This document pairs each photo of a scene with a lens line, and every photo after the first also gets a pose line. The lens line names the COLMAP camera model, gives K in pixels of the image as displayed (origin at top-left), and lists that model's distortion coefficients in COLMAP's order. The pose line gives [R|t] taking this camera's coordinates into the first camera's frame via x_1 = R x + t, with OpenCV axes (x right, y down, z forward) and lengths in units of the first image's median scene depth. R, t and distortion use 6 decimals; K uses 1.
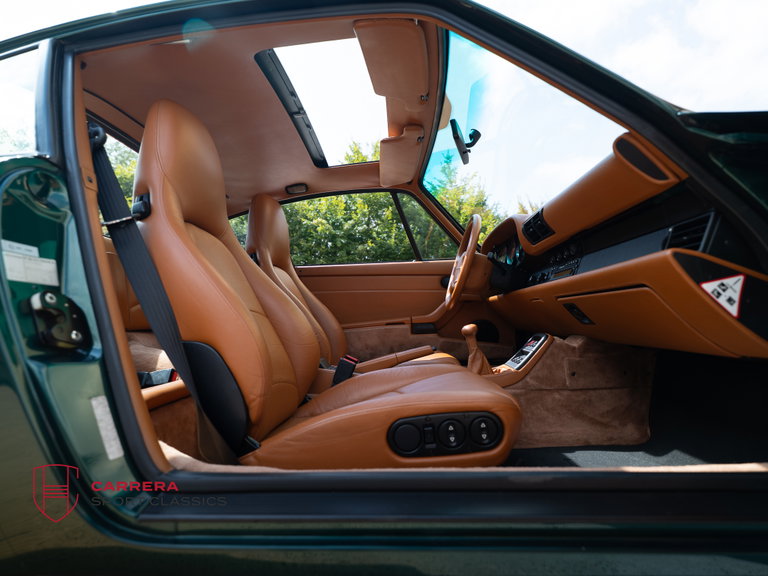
lens RADIAL K [[396.2, 0, 384.0], [0, 396.2, 288.0], [0, 0, 1]] dist [-0.000447, 0.000123]
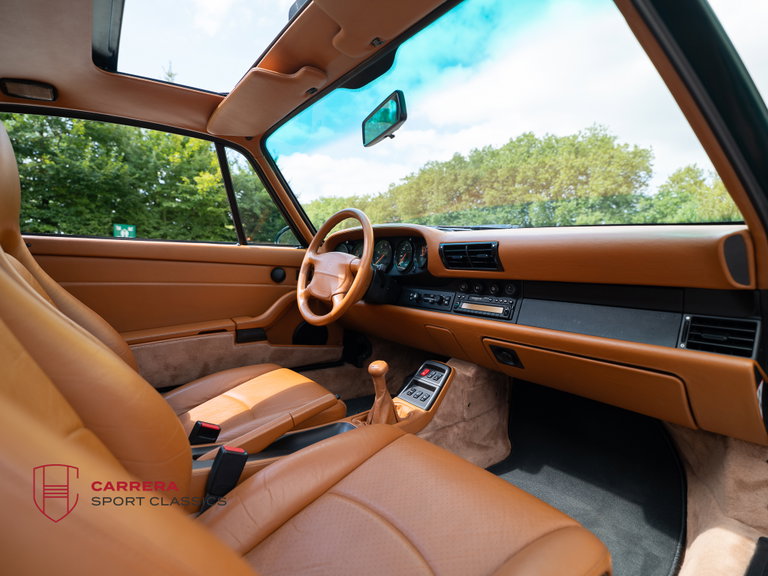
lens RADIAL K [[377.5, 0, 383.6], [0, 377.5, 291.4], [0, 0, 1]] dist [-0.000125, 0.000196]
pose [[0.757058, 0.006704, 0.653314, -0.305001], [-0.101407, 0.989035, 0.107361, -0.144577], [-0.645430, -0.147529, 0.749437, 0.475157]]
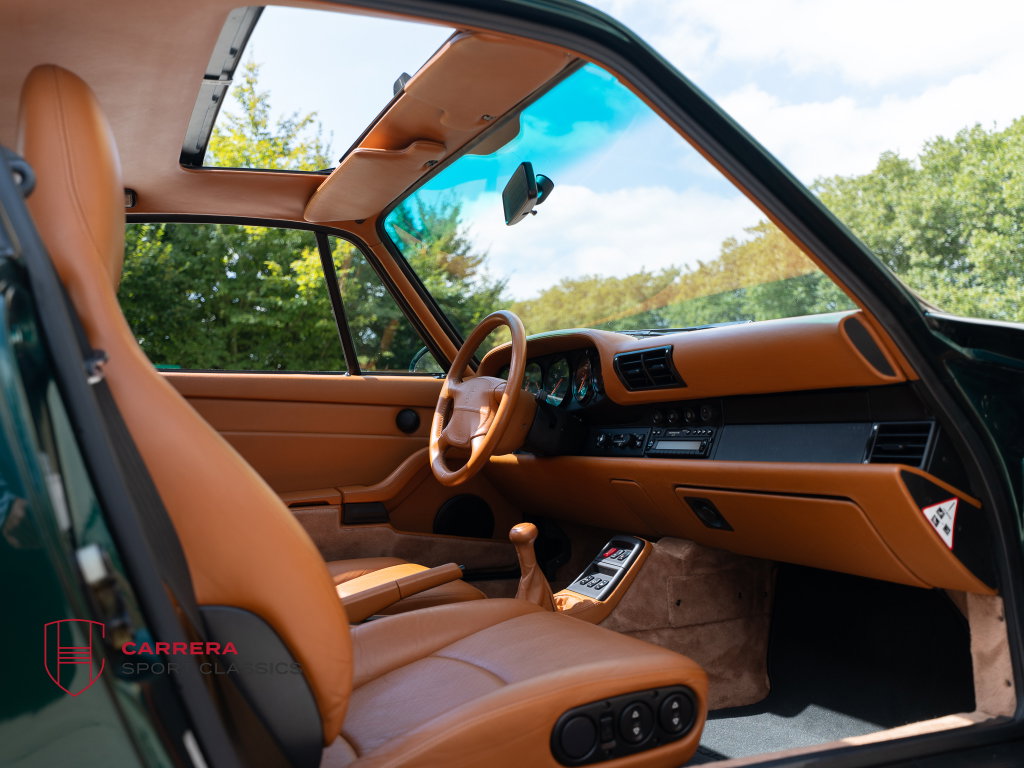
lens RADIAL K [[907.1, 0, 512.0], [0, 907.1, 384.0], [0, 0, 1]] dist [-0.019294, -0.000937]
pose [[0.883759, 0.053358, 0.464890, -0.448030], [-0.059123, 0.998248, -0.002182, -0.112494], [-0.464192, -0.025558, 0.885366, -0.145837]]
